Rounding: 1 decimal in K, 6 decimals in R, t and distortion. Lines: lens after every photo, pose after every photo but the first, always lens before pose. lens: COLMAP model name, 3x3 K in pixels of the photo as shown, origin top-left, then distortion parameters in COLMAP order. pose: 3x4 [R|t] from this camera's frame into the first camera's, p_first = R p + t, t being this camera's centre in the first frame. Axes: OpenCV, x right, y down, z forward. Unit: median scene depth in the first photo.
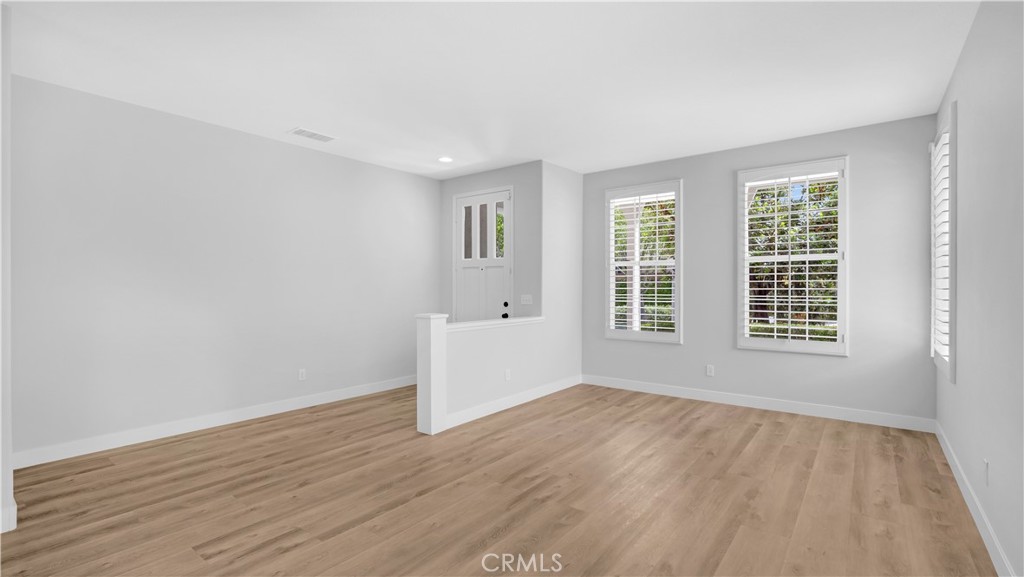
lens RADIAL K [[465.3, 0, 509.9], [0, 465.3, 288.0], [0, 0, 1]] dist [-0.002078, -0.000011]
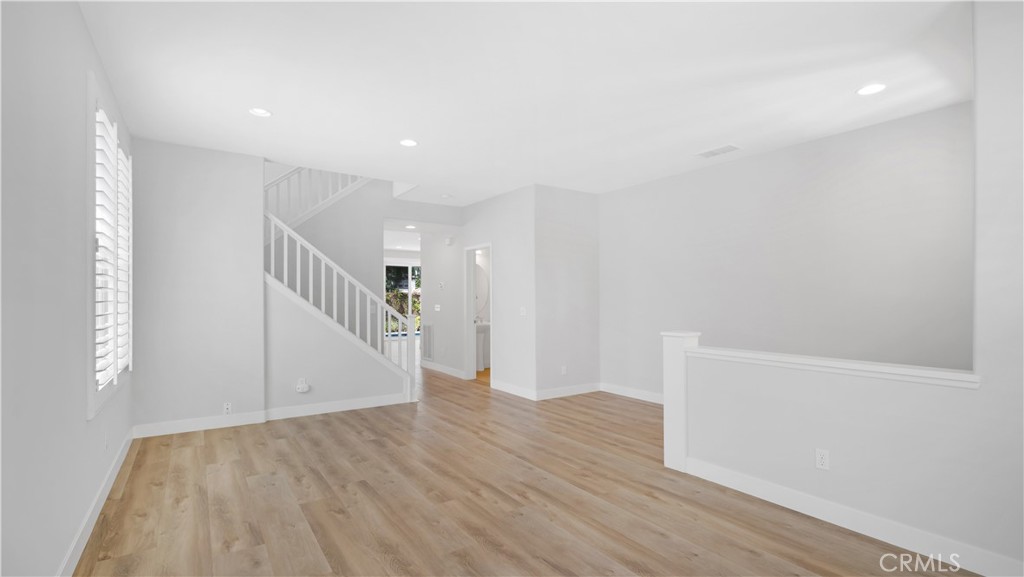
lens RADIAL K [[465.3, 0, 509.9], [0, 465.3, 288.0], [0, 0, 1]] dist [-0.002078, -0.000011]
pose [[-0.307022, -0.023915, -0.951402, 0.972691], [-0.003982, 0.999708, -0.023845, -0.002165], [0.951694, -0.003533, -0.307028, 1.244691]]
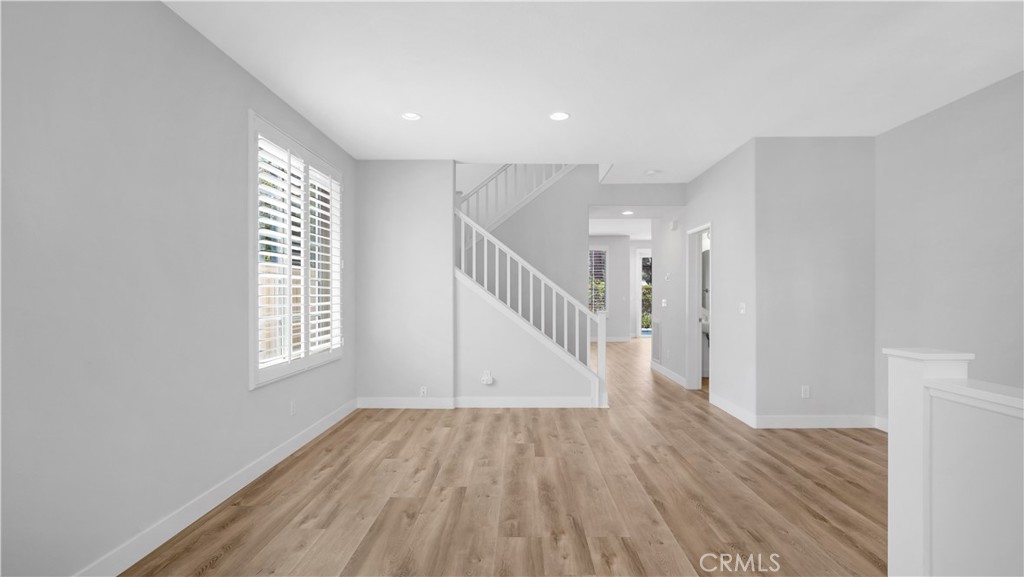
lens RADIAL K [[473.7, 0, 514.1], [0, 473.7, 293.9], [0, 0, 1]] dist [-0.008931, 0.000012]
pose [[-0.797678, 0.001394, -0.603082, 0.590048], [0.000142, 0.999998, 0.002124, -0.001324], [0.603084, 0.001609, -0.797676, 1.459311]]
